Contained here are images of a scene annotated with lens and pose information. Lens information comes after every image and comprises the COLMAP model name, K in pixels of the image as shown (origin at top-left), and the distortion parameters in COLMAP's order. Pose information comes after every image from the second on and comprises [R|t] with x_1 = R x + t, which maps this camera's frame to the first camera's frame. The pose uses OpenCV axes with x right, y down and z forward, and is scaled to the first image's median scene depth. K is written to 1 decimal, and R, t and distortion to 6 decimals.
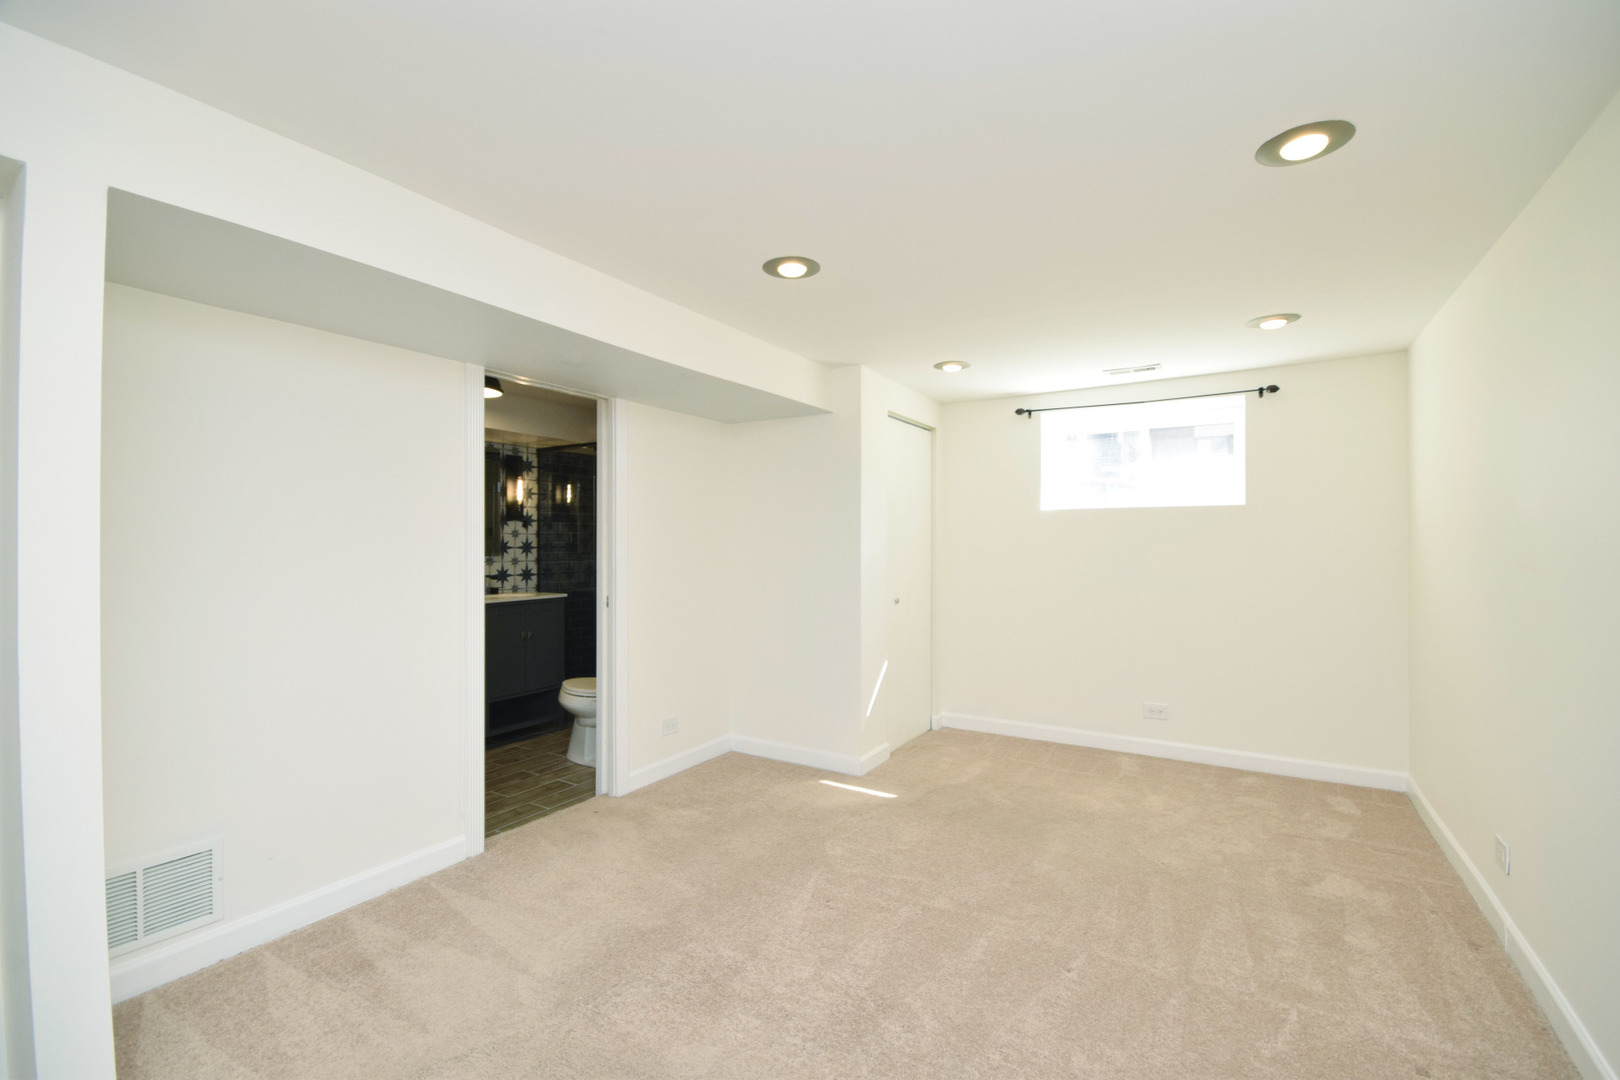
lens RADIAL K [[717.8, 0, 810.0], [0, 717.8, 540.0], [0, 0, 1]] dist [-0.001746, -0.000328]
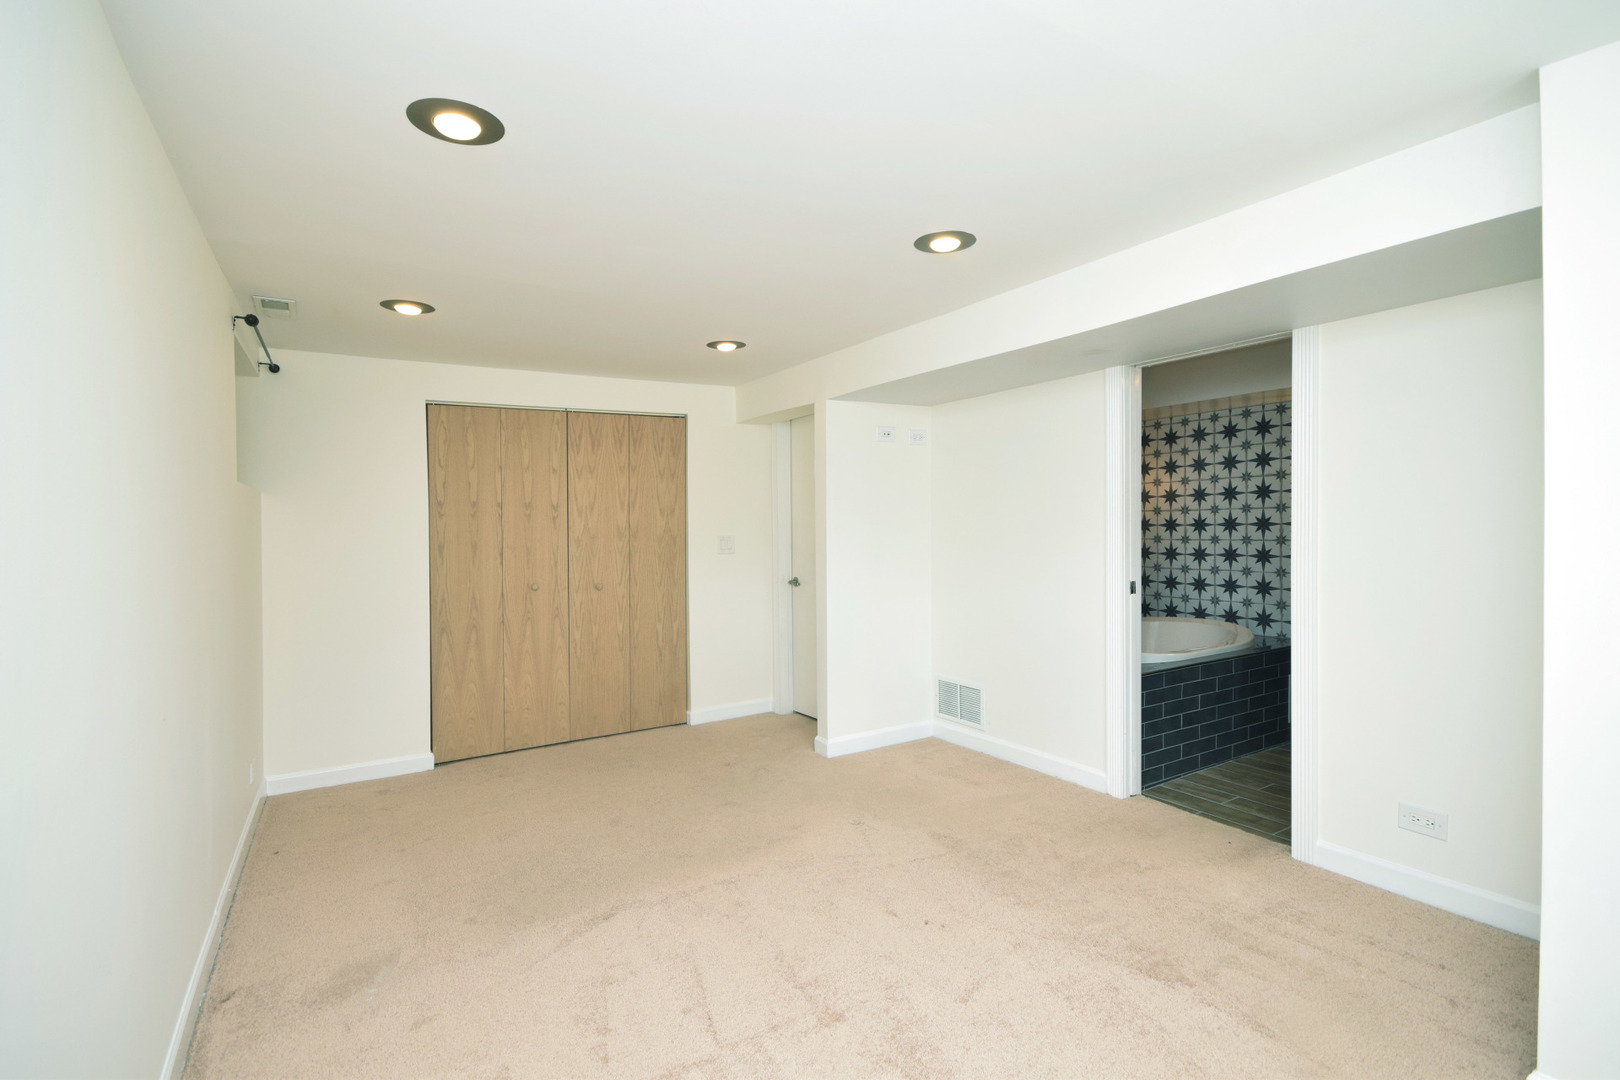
lens RADIAL K [[763.7, 0, 810.0], [0, 763.7, 540.0], [0, 0, 1]] dist [0.001223, -0.000598]
pose [[-0.452709, 0.024524, -0.891321, 0.729362], [0.014027, 0.999694, 0.020382, 0.001723], [0.891548, -0.003276, -0.452914, 0.994719]]
